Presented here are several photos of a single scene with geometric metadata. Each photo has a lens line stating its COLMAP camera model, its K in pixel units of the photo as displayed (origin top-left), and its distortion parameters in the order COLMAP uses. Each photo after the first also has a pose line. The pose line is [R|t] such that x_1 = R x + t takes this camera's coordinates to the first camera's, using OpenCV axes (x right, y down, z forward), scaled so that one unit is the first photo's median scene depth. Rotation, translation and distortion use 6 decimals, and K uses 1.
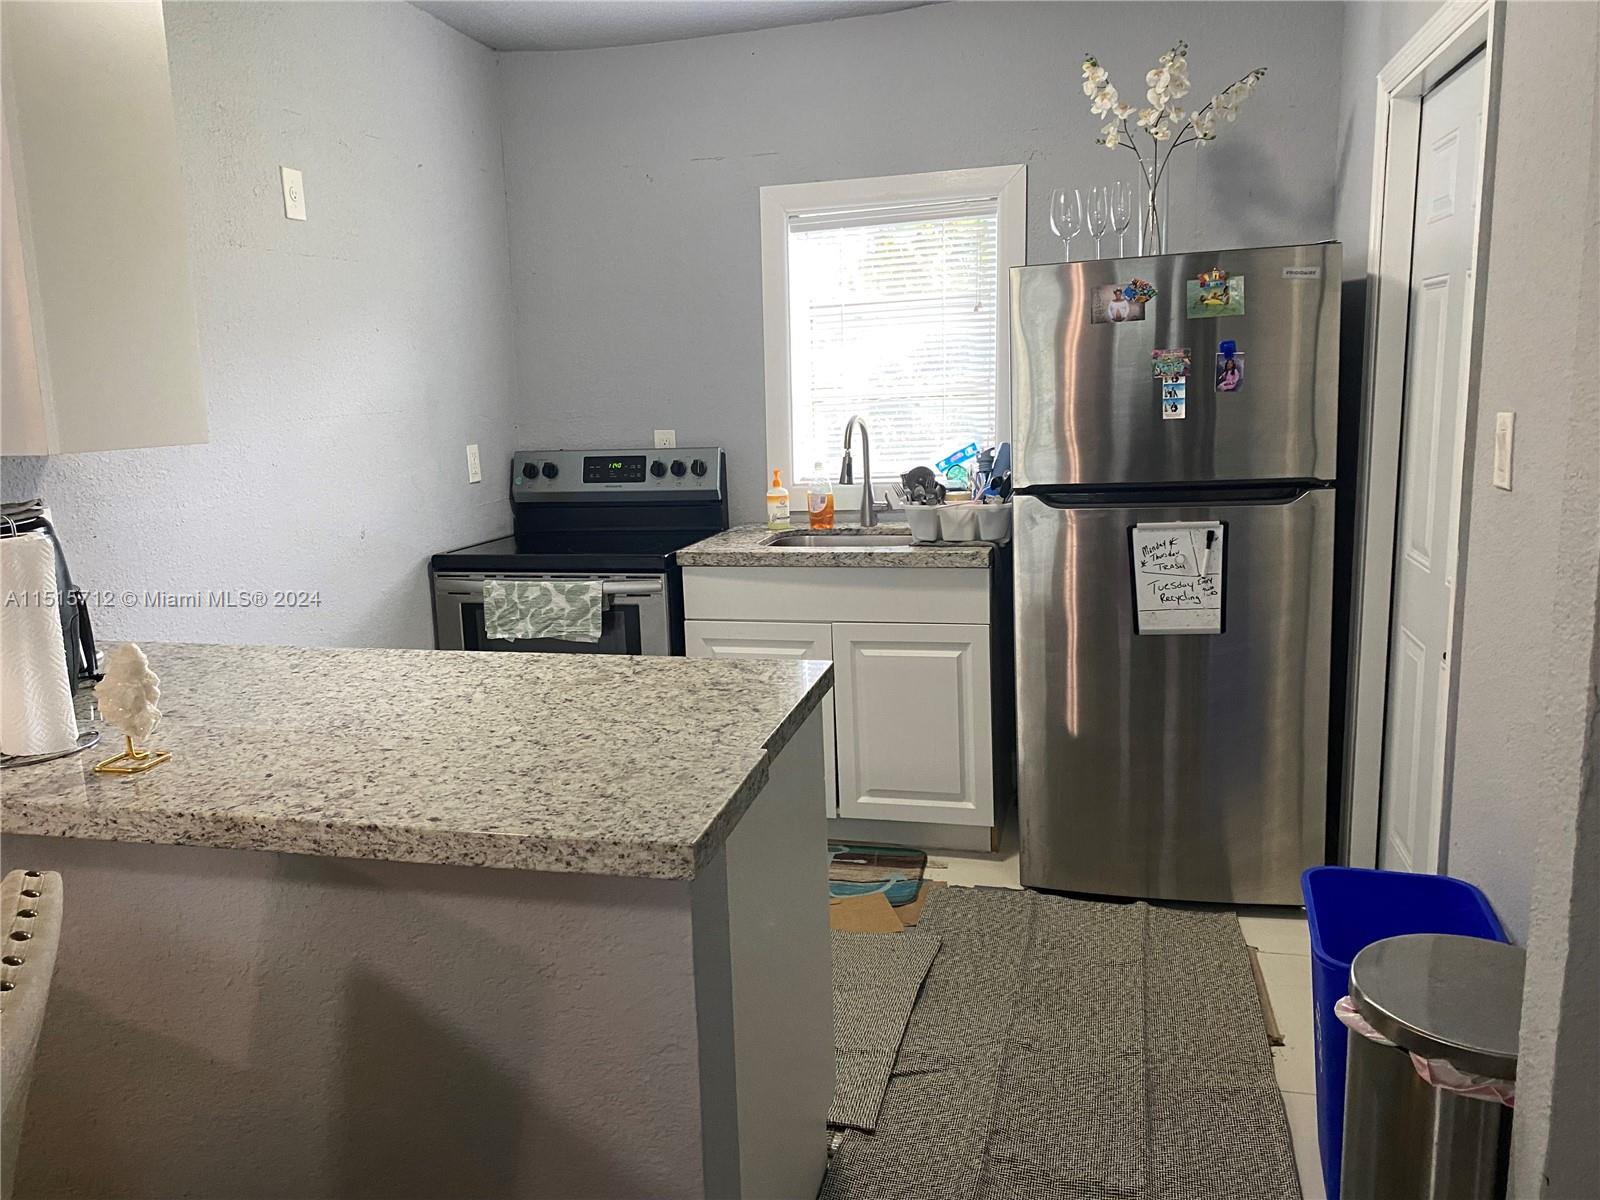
lens RADIAL K [[1239.8, 0, 793.7], [0, 1239.8, 594.1], [0, 0, 1]] dist [0.045138, -0.001685]
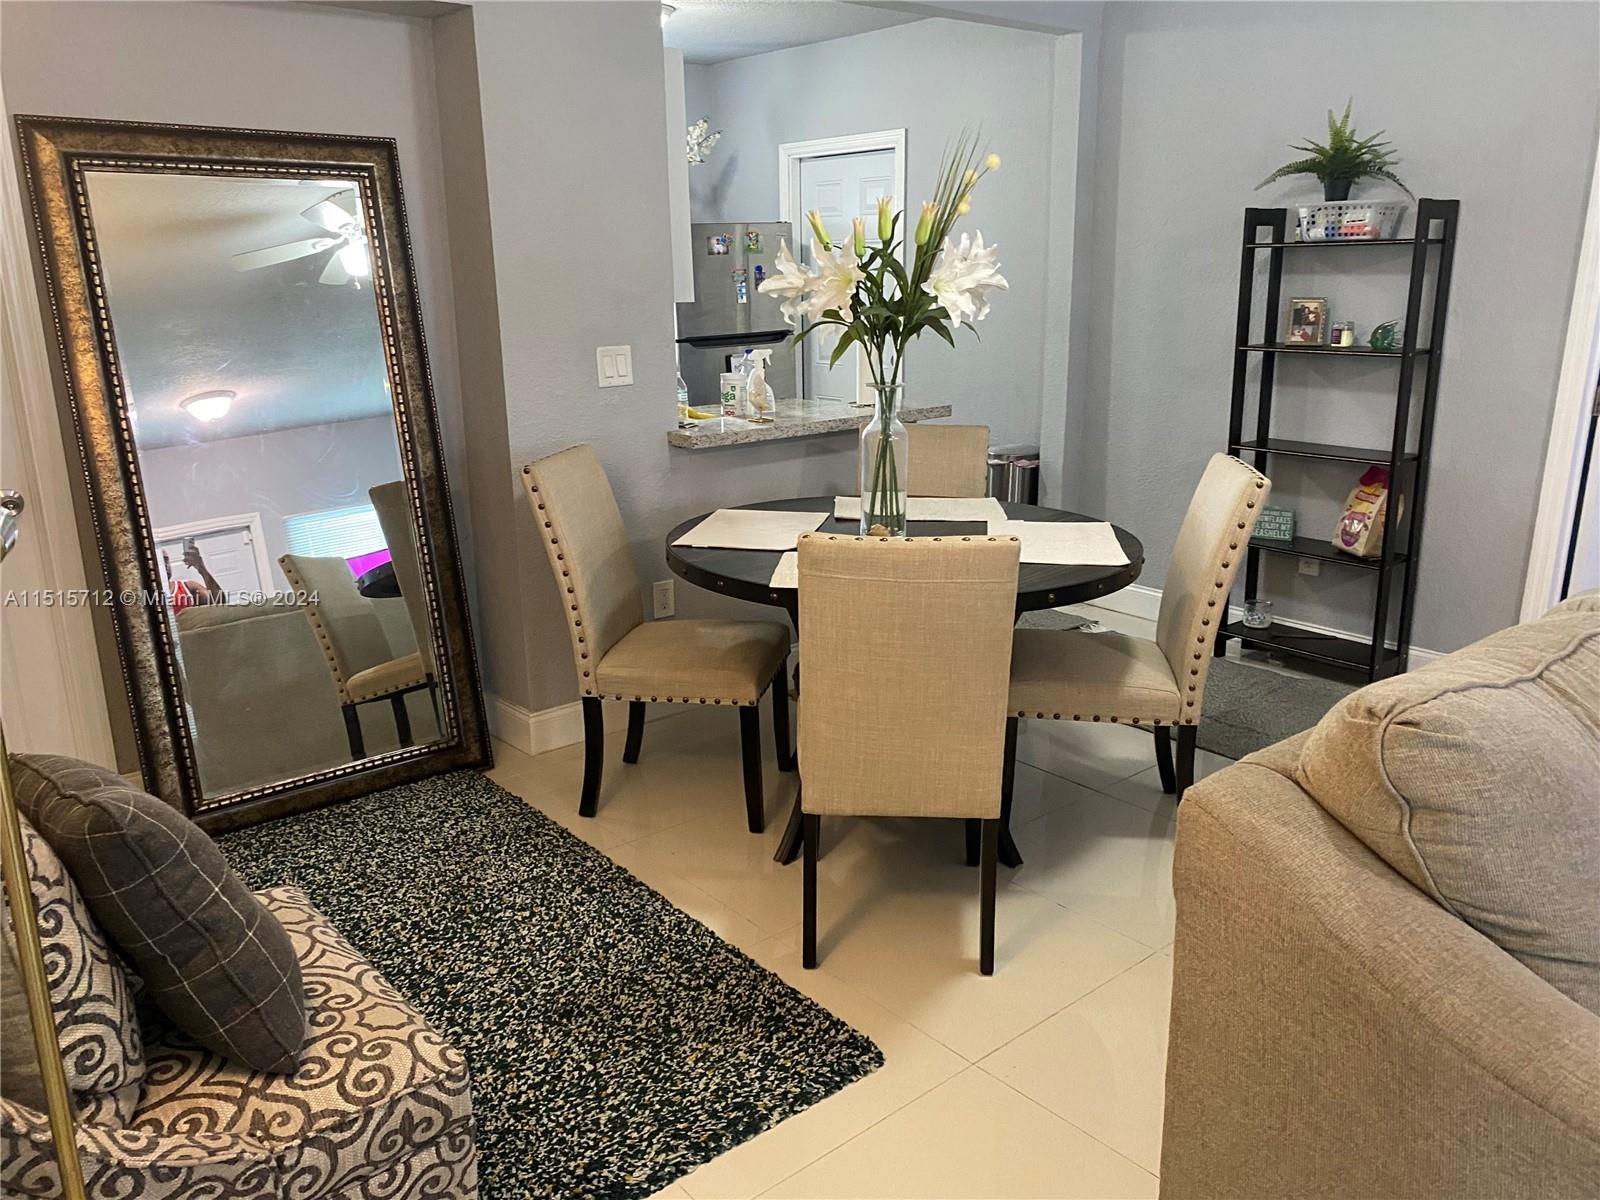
lens RADIAL K [[1239.8, 0, 793.7], [0, 1239.8, 594.1], [0, 0, 1]] dist [0.045138, -0.001685]
pose [[0.573795, -0.192387, 0.796082, -1.377945], [0.149541, 0.980289, 0.129118, 0.081747], [-0.805231, 0.044960, 0.591255, -0.278458]]
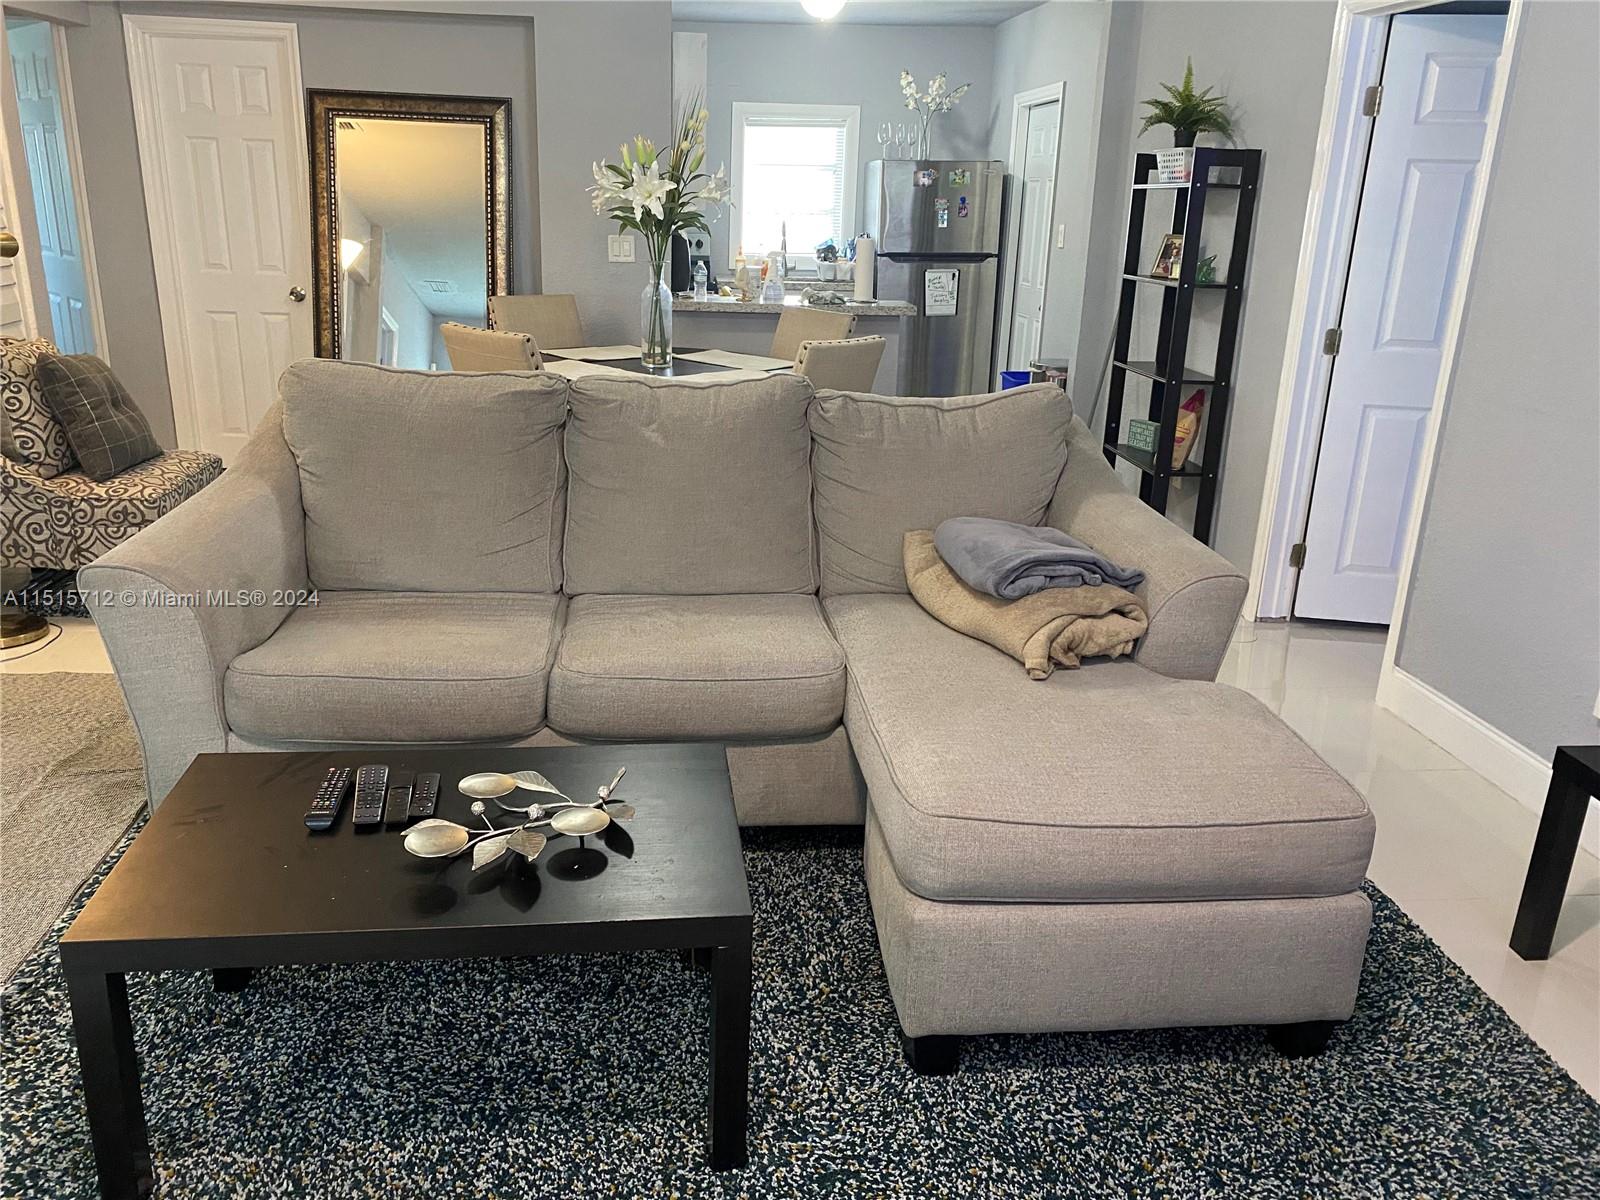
lens RADIAL K [[1239.8, 0, 793.7], [0, 1239.8, 594.1], [0, 0, 1]] dist [0.045138, -0.001685]
pose [[0.936390, -0.052160, 0.347065, -0.886381], [0.009158, 0.992189, 0.124406, 0.279314], [-0.350843, -0.113314, 0.929553, -1.322089]]
